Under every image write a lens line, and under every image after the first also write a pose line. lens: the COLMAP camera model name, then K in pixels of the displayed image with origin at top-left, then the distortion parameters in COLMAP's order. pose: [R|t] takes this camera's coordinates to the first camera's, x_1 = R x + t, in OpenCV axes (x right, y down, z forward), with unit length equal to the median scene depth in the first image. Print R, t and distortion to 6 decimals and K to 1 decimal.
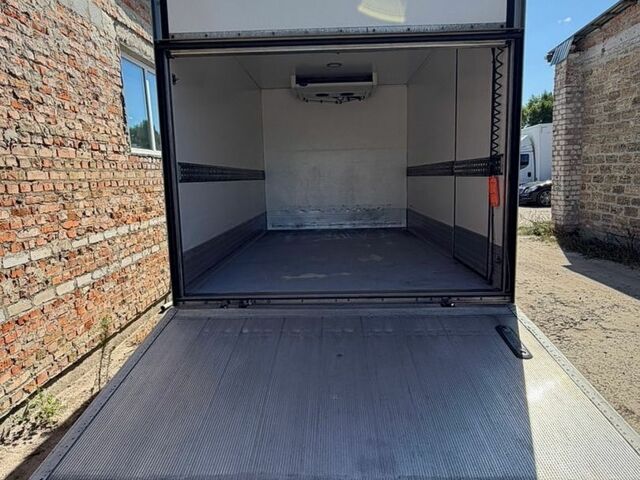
lens RADIAL K [[453.2, 0, 320.0], [0, 453.2, 240.0], [0, 0, 1]] dist [0.034071, -0.022505]
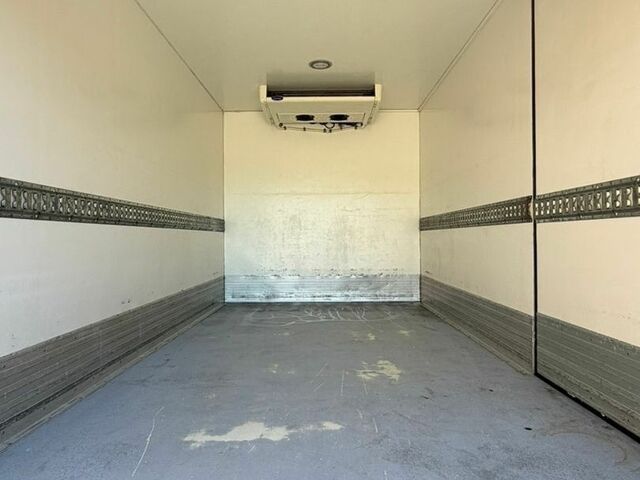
lens RADIAL K [[453.2, 0, 320.0], [0, 453.2, 240.0], [0, 0, 1]] dist [0.034071, -0.022505]
pose [[0.999669, 0.018442, 0.017965, 0.018703], [-0.015862, 0.990793, -0.134453, -0.026167], [-0.020279, 0.134123, 0.990757, 0.289728]]
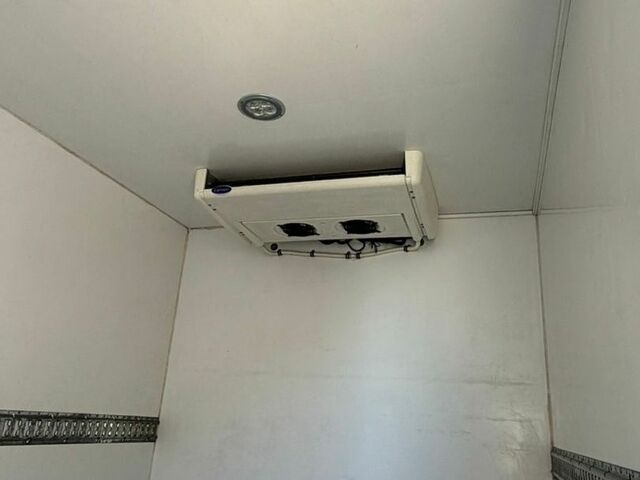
lens RADIAL K [[540.0, 0, 320.0], [0, 540.0, 240.0], [0, 0, 1]] dist [0.056474, 0.000160]
pose [[0.956779, -0.006283, -0.290749, 0.151337], [-0.123363, 0.896591, -0.425331, -0.109500], [0.263356, 0.442815, 0.857064, 0.579624]]
